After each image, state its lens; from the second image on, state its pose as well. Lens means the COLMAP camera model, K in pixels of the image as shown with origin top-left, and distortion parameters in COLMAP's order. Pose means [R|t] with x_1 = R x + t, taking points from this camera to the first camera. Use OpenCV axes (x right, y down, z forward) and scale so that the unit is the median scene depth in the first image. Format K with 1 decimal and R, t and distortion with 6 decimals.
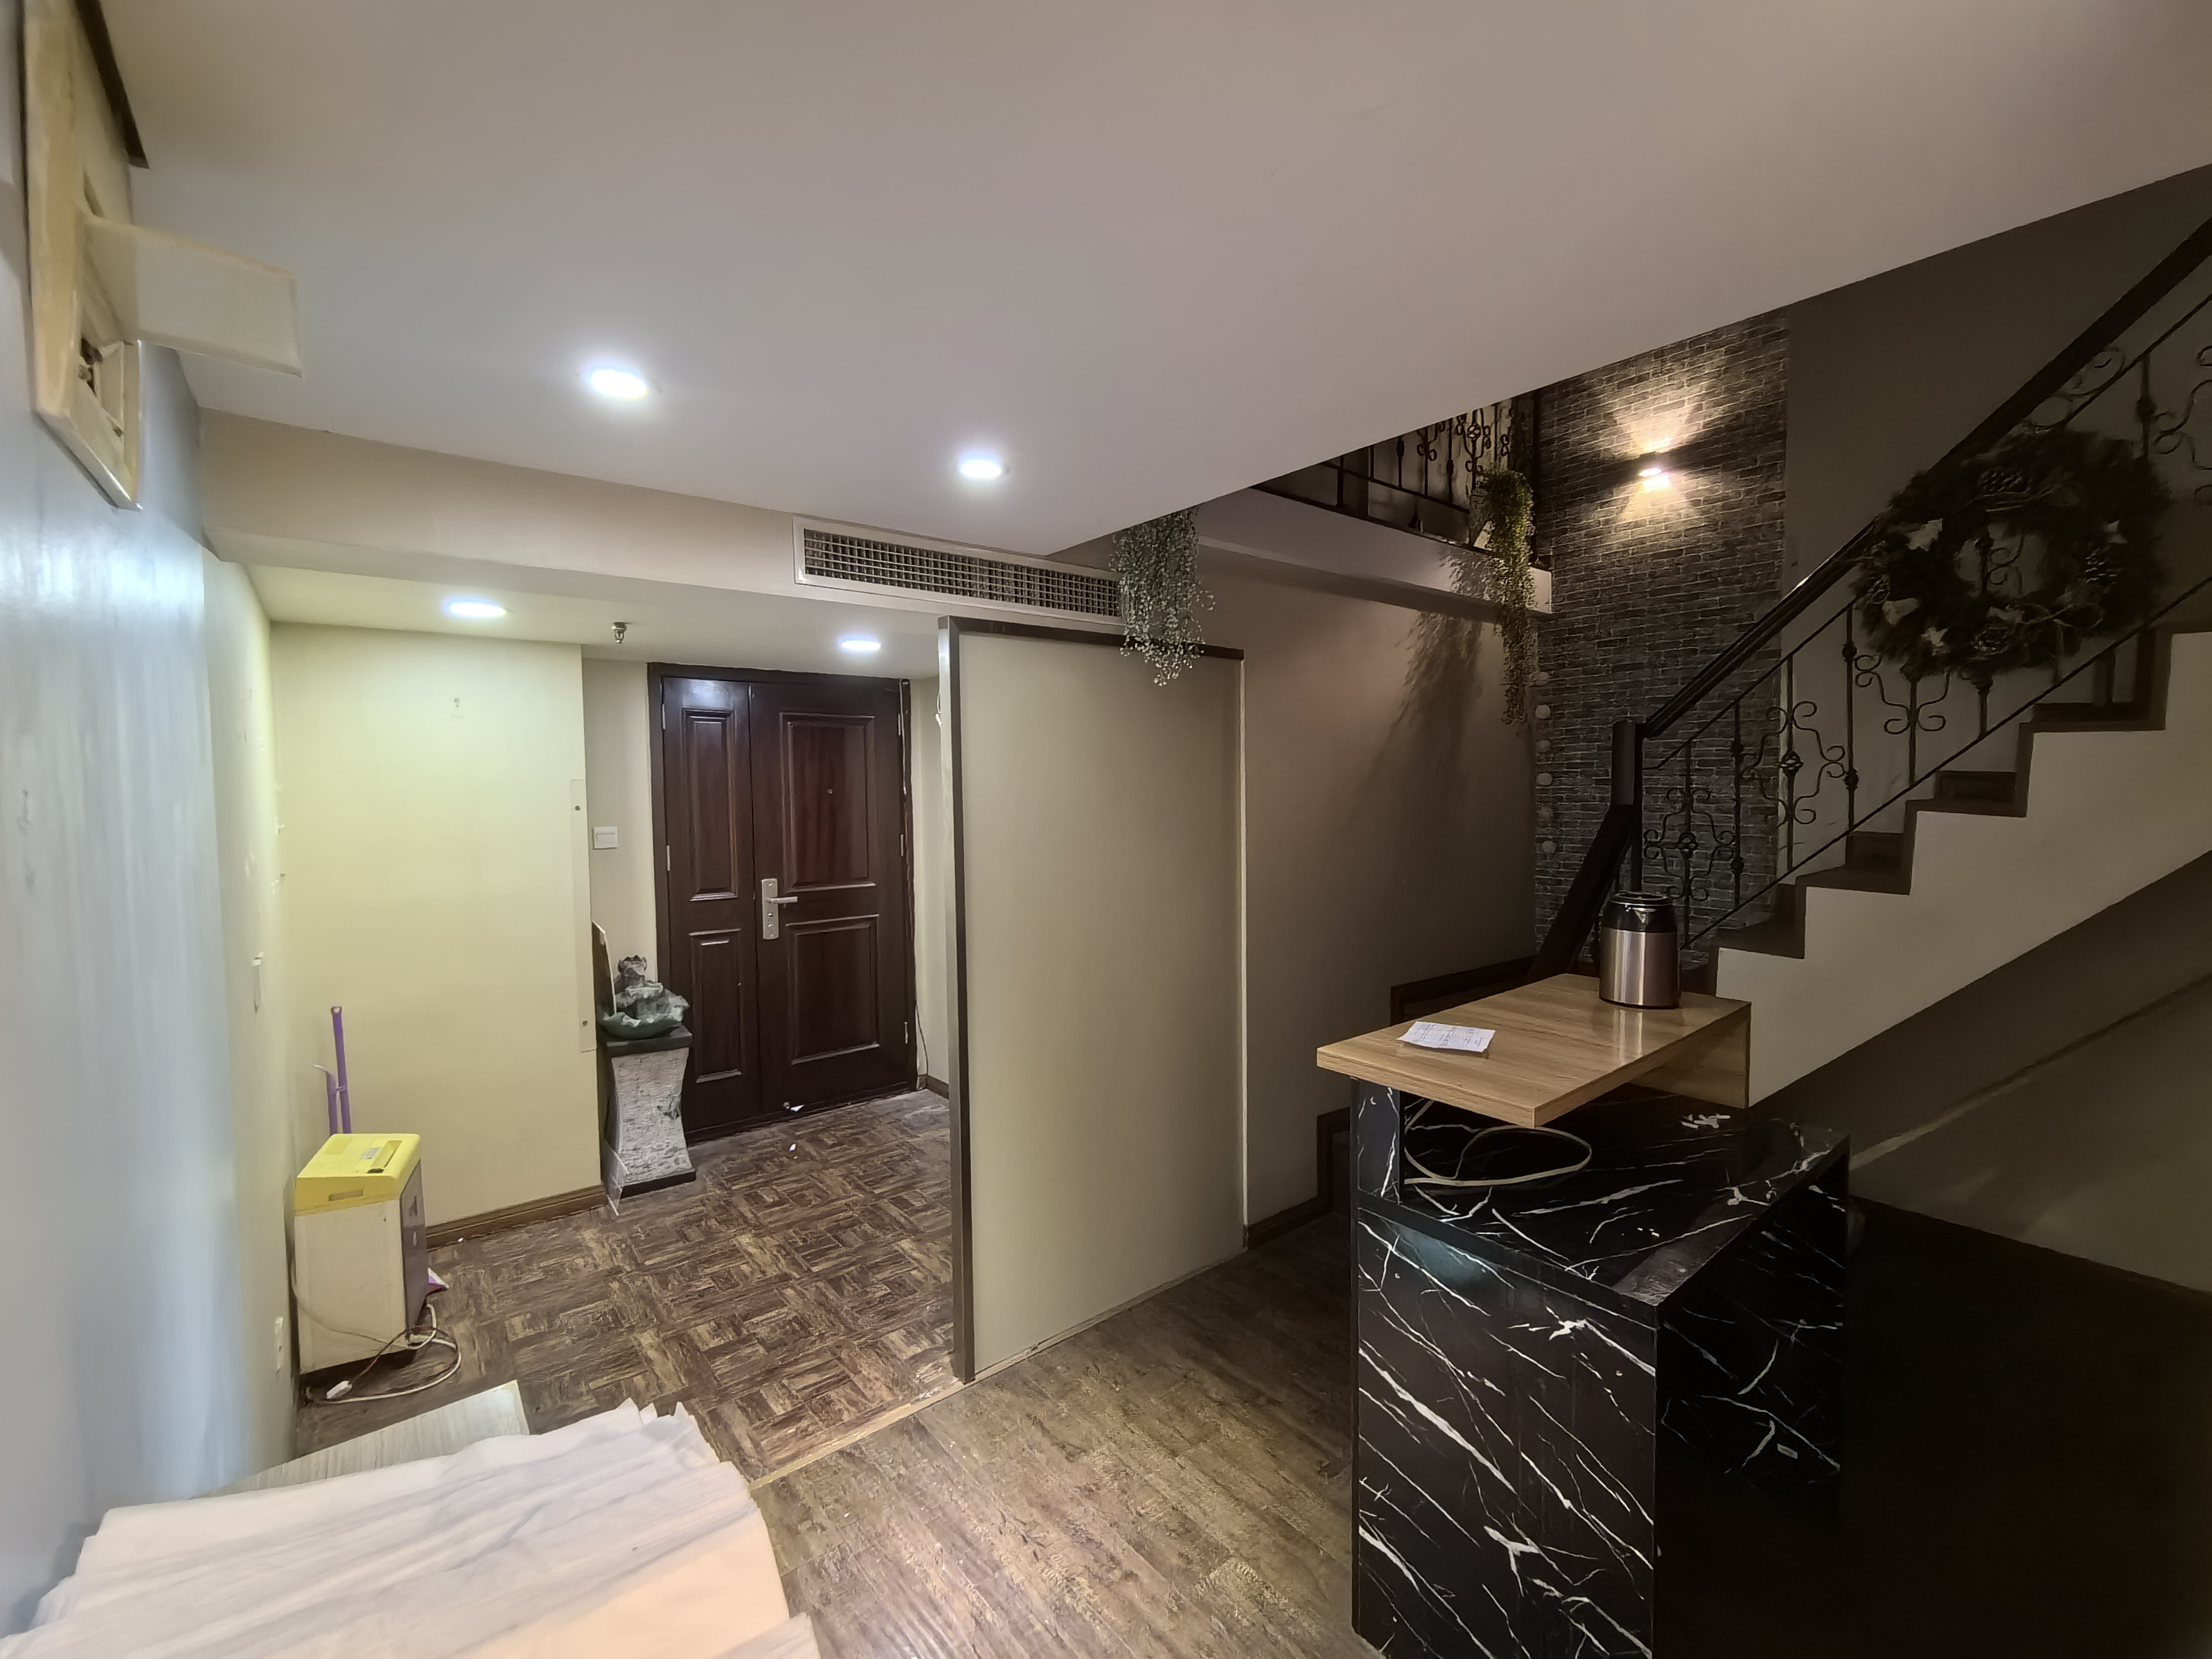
lens RADIAL K [[931.2, 0, 1106.0], [0, 931.2, 829.5], [0, 0, 1]] dist [0.001796, 0.000158]
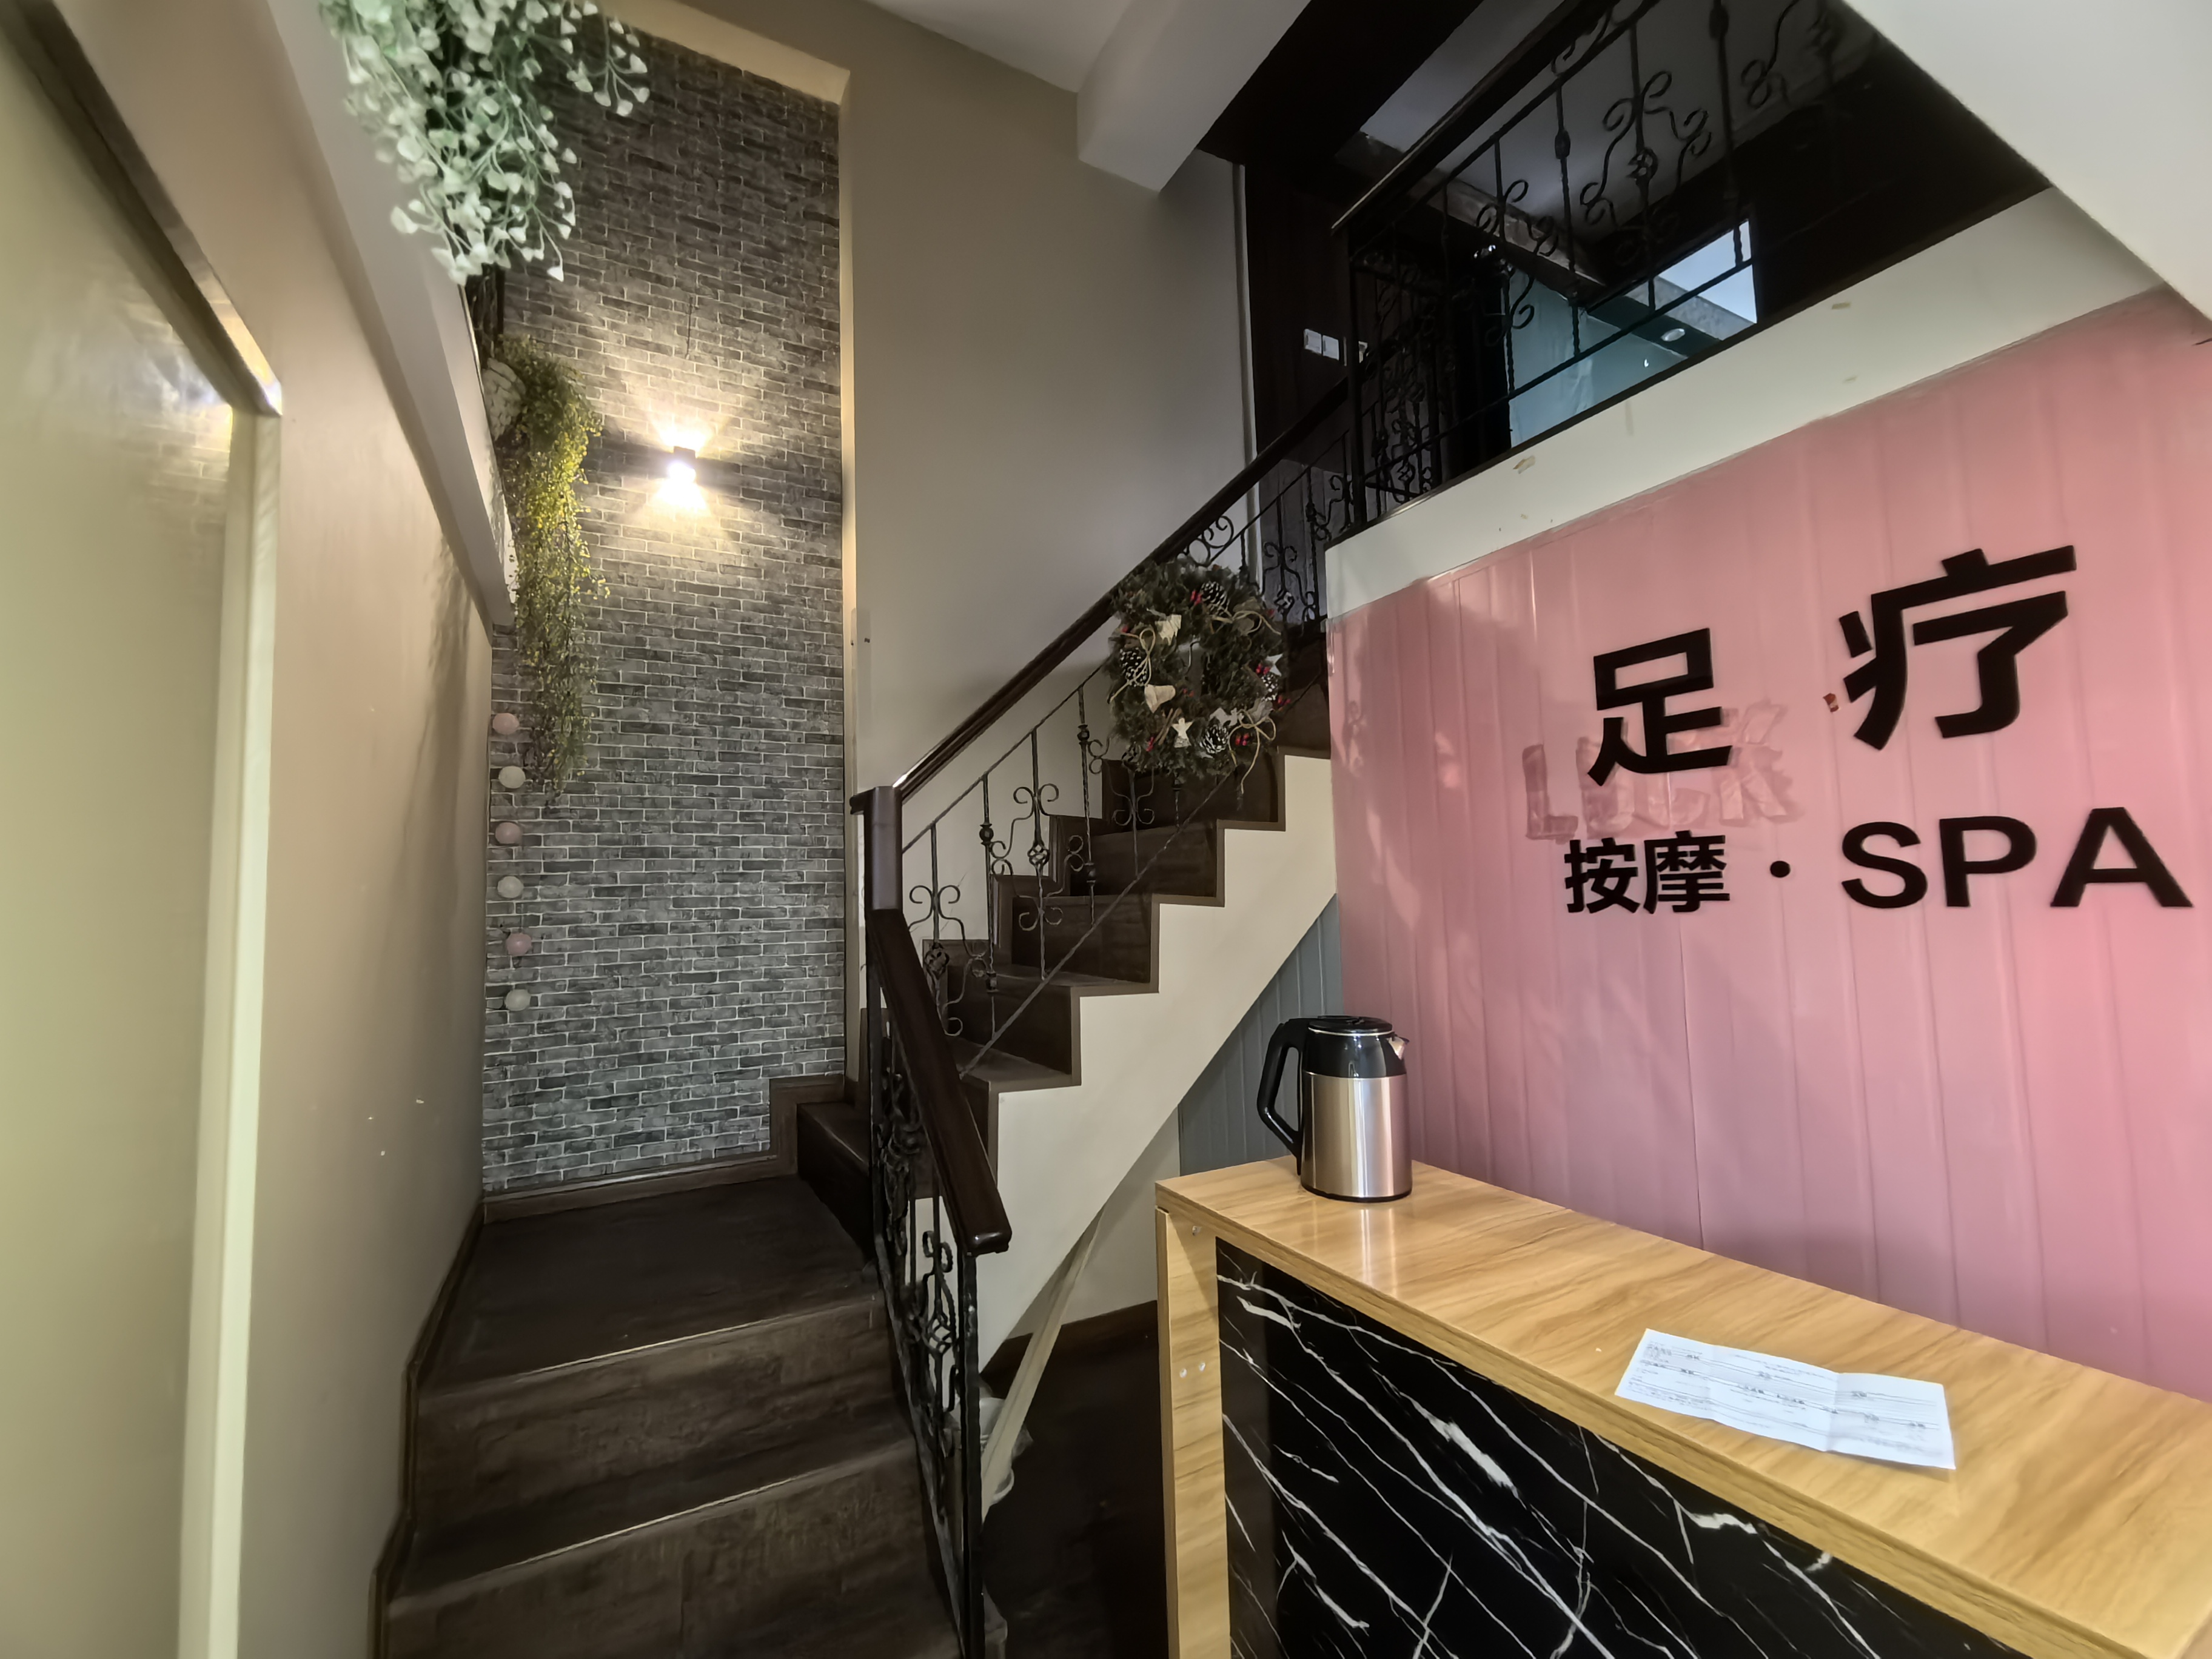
lens RADIAL K [[931.2, 0, 1106.0], [0, 931.2, 829.5], [0, 0, 1]] dist [0.001796, 0.000158]
pose [[0.185029, 0.077443, 0.979677, -0.084258], [0.073494, 0.993008, -0.092377, -0.011247], [-0.979981, 0.089092, 0.178044, 0.792885]]
